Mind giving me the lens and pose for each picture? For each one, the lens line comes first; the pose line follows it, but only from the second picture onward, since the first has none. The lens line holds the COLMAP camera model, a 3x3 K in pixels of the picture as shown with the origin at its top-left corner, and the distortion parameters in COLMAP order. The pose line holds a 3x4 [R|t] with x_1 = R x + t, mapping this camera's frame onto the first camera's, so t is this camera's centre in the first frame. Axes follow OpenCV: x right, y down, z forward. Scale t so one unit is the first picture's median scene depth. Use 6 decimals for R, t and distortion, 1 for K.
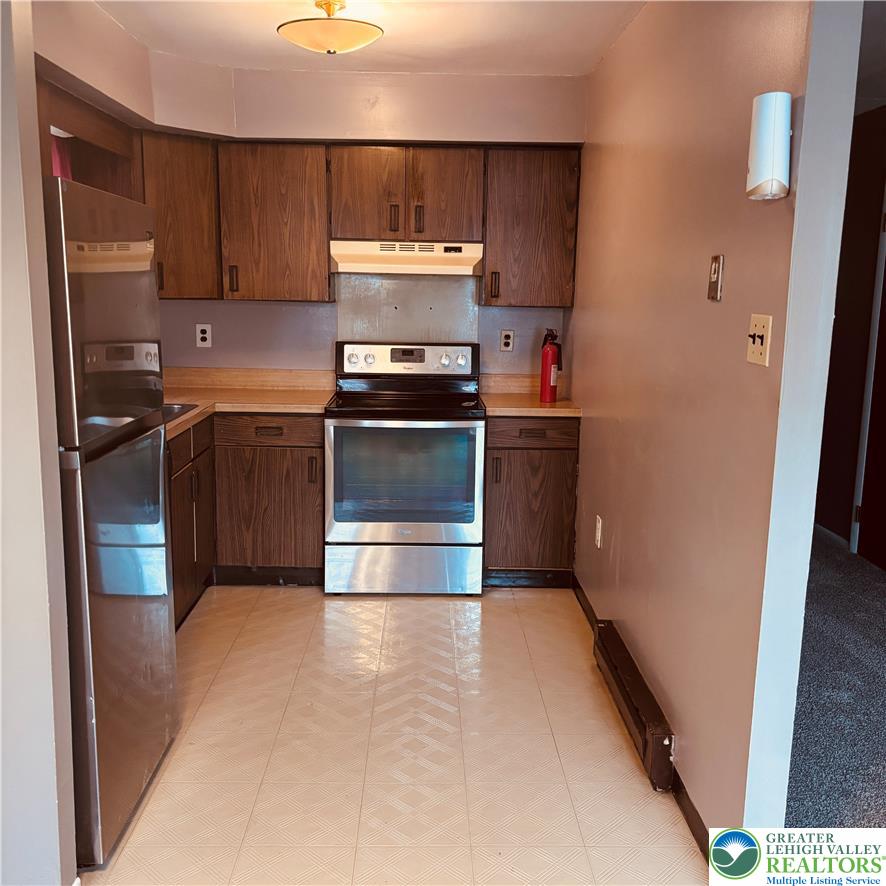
lens RADIAL K [[884.7, 0, 443.0], [0, 884.7, 443.0], [0, 0, 1]] dist [0.016384, 0.011287]
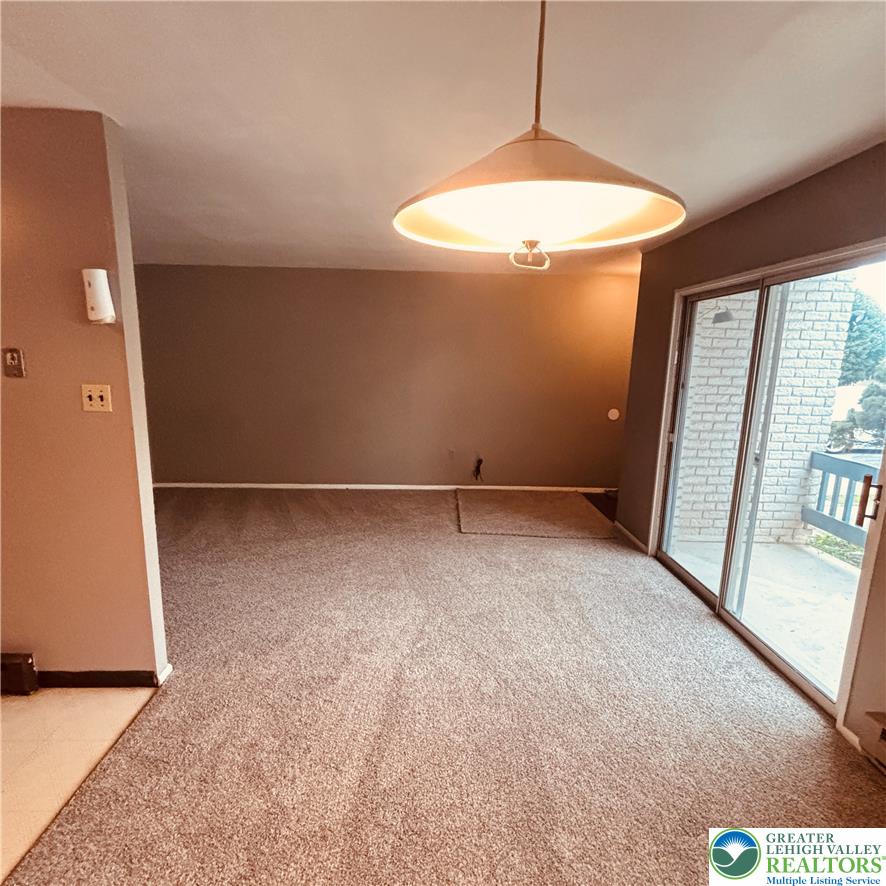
lens RADIAL K [[481.4, 0, 443.0], [0, 481.4, 443.0], [0, 0, 1]] dist [-0.003370, -0.001353]
pose [[-0.000550, -0.199969, 0.979802, -0.492744], [0.155971, 0.967794, 0.197606, -0.084321], [-0.987762, 0.152929, 0.030657, 0.204402]]
